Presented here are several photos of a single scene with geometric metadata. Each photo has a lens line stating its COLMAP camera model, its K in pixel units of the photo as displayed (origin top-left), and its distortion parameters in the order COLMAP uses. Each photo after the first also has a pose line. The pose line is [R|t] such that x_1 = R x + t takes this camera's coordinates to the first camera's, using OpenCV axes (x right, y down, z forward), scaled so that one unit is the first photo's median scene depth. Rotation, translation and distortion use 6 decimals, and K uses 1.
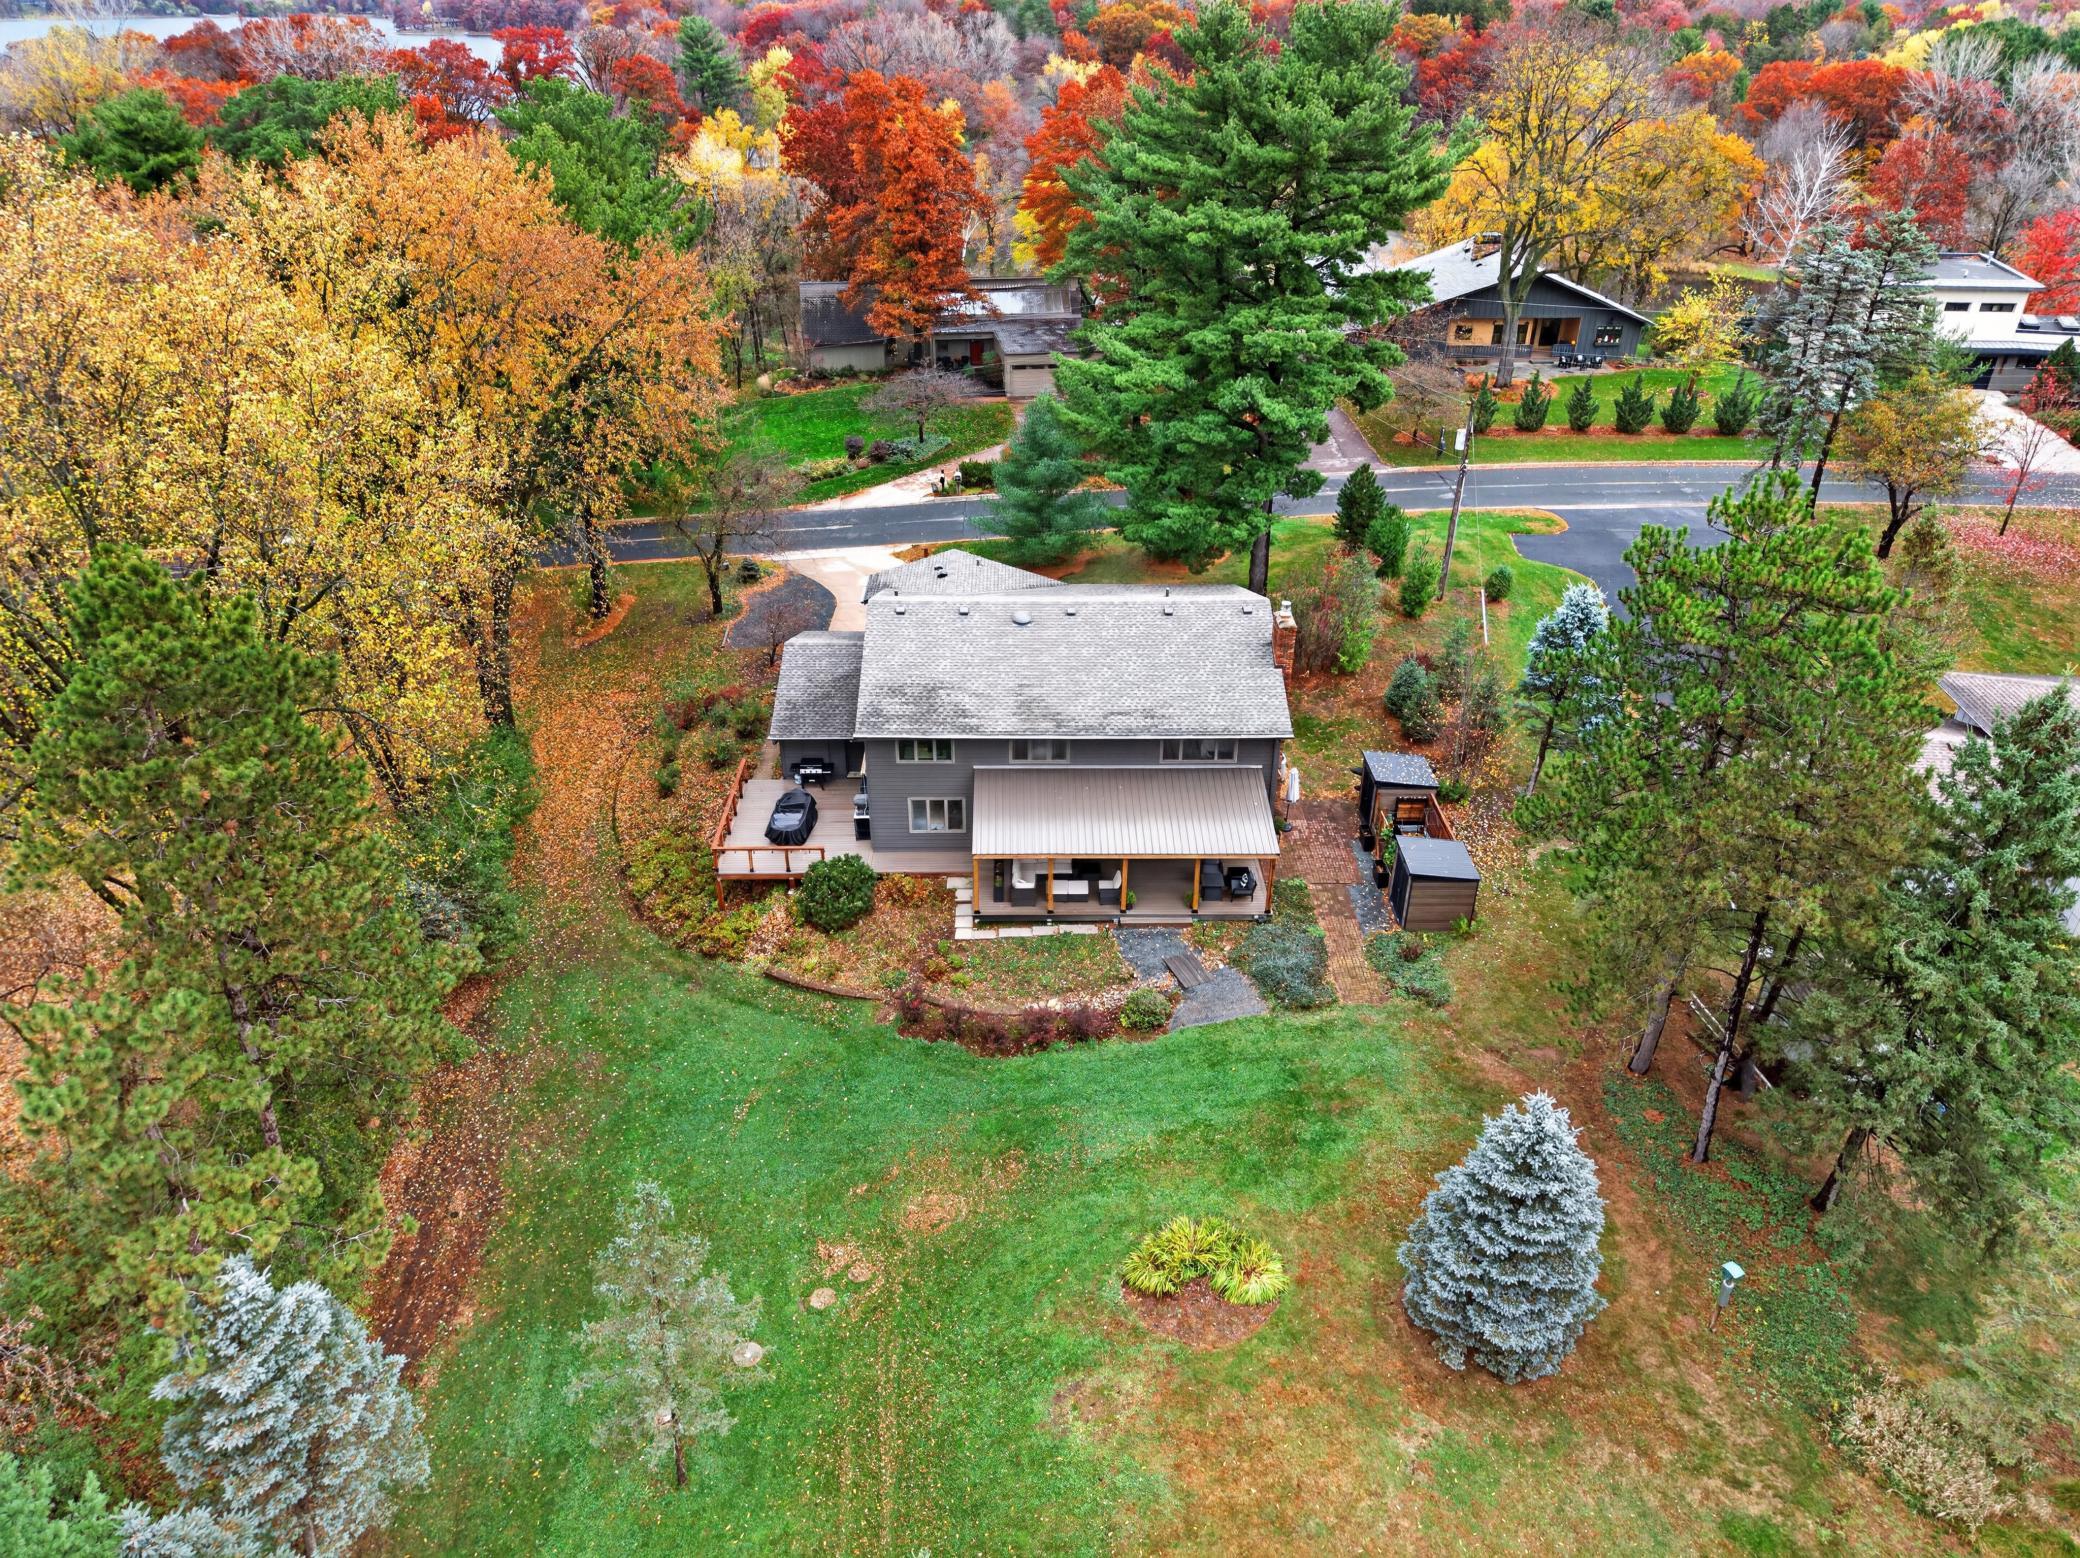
lens RADIAL K [[1308.7, 0, 1040.0], [0, 1308.7, 779.0], [0, 0, 1]] dist [0.019615, -0.001242]
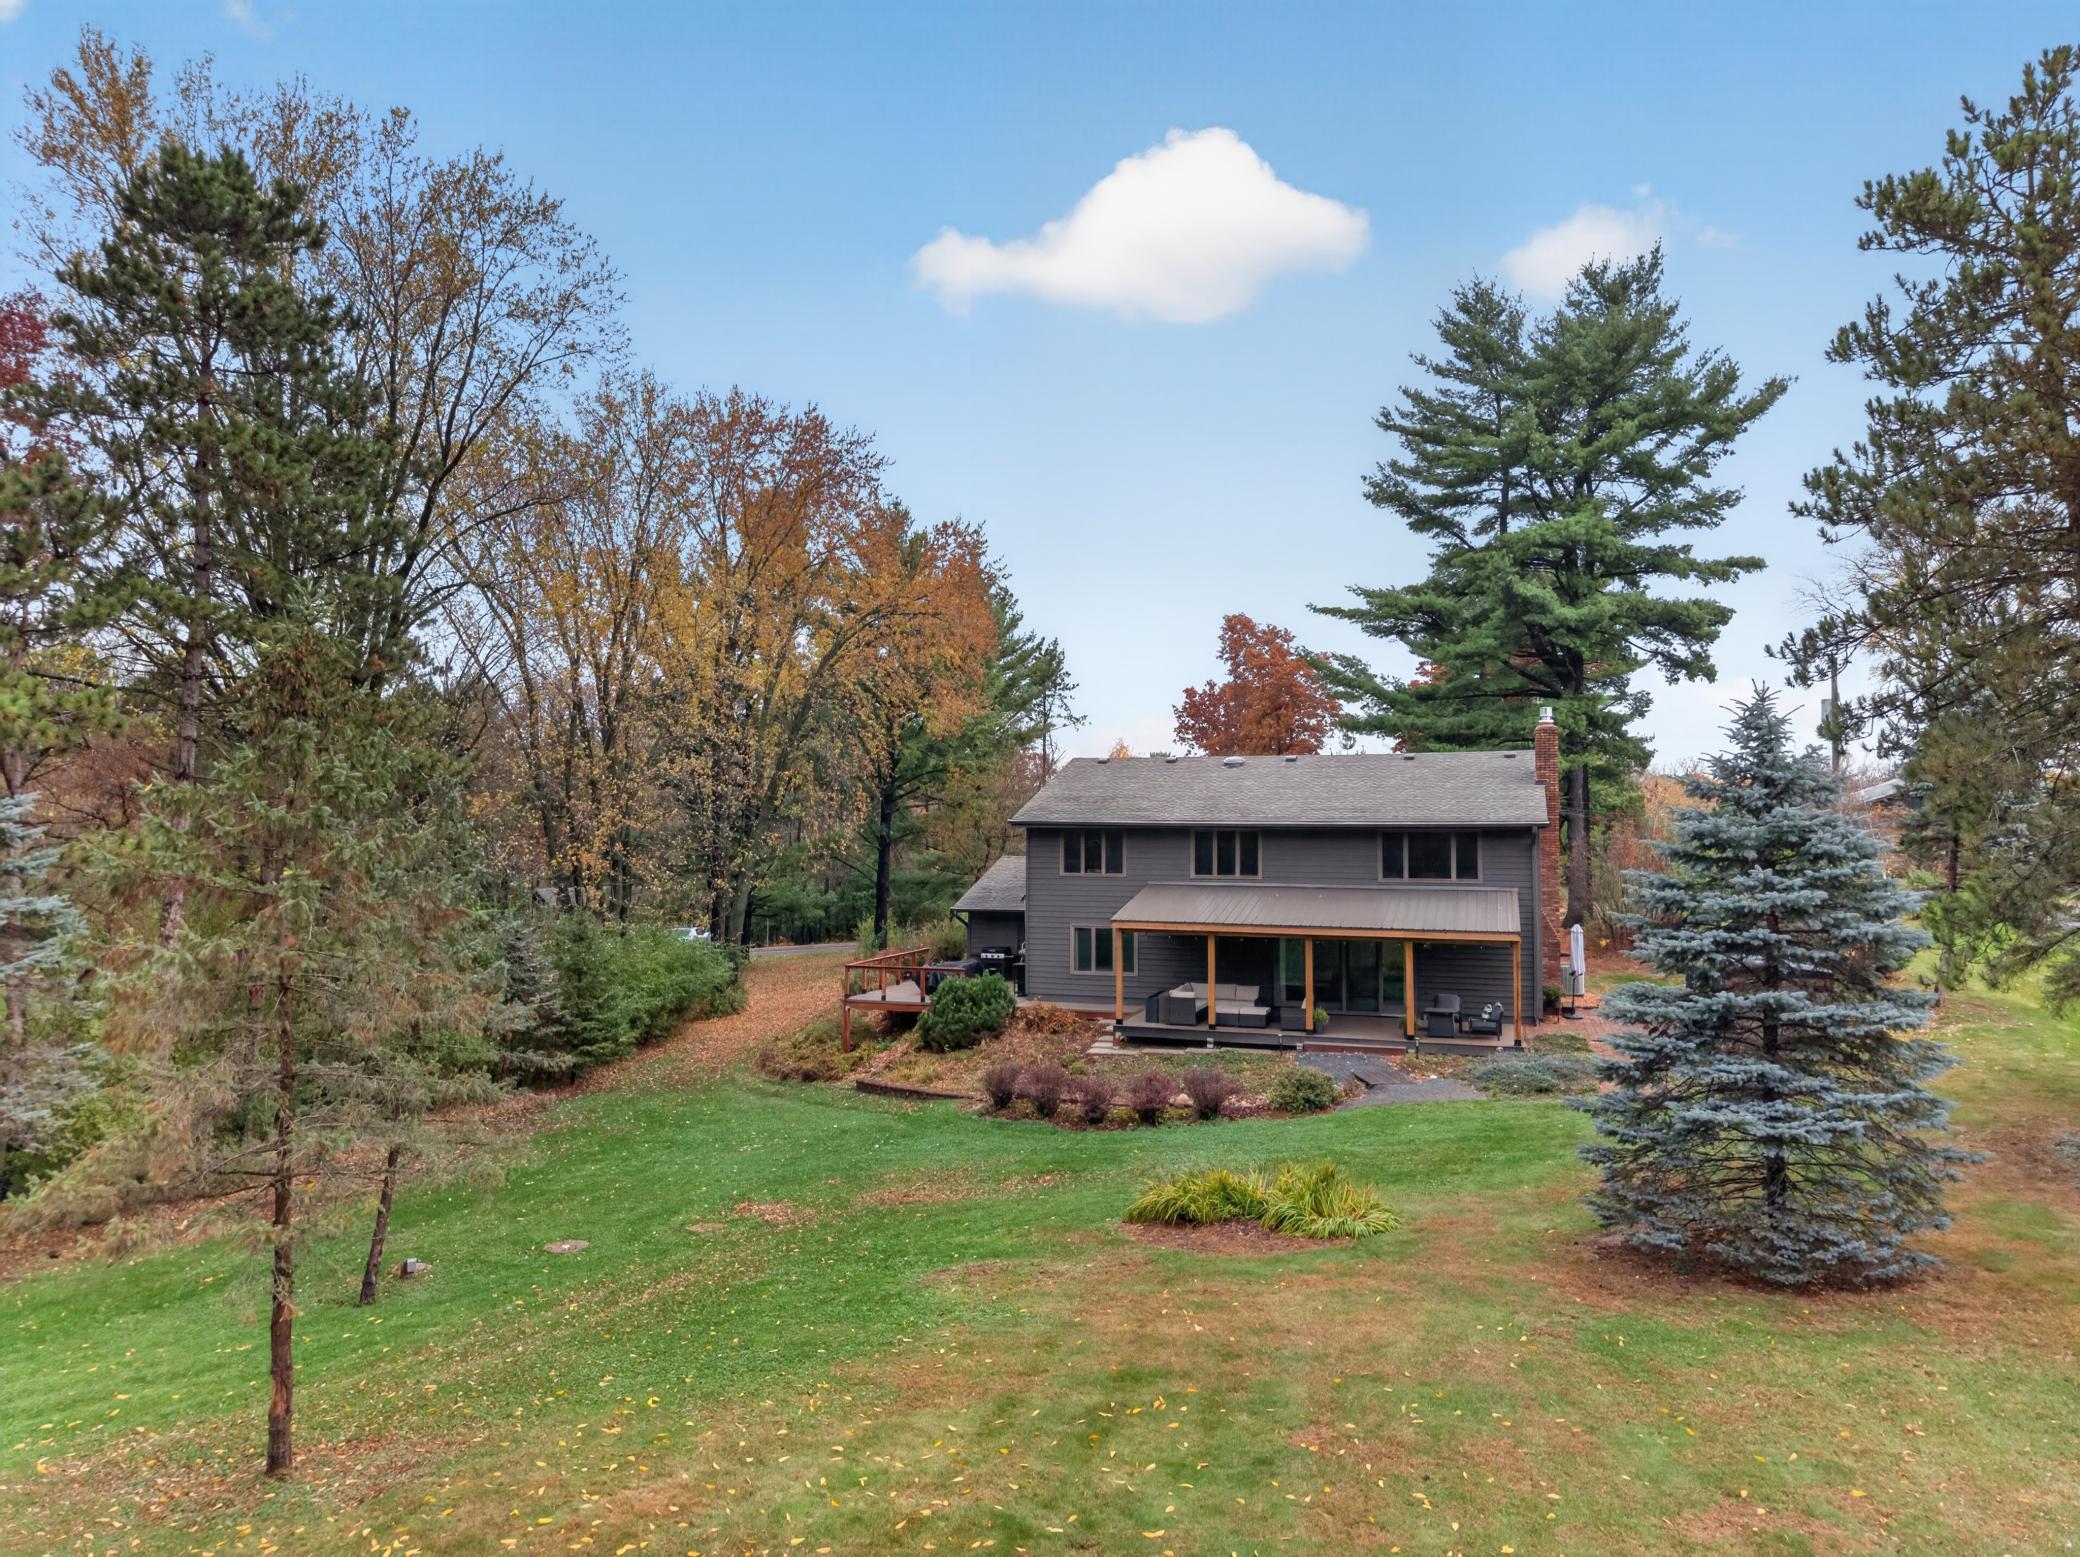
lens RADIAL K [[1308.7, 0, 1040.0], [0, 1308.7, 778.5], [0, 0, 1]] dist [0.019615, -0.001242]
pose [[0.942841, -0.013080, -0.332986, 0.167880], [-0.164807, 0.850175, -0.500041, 0.373391], [0.289637, 0.526338, 0.799424, 0.290276]]
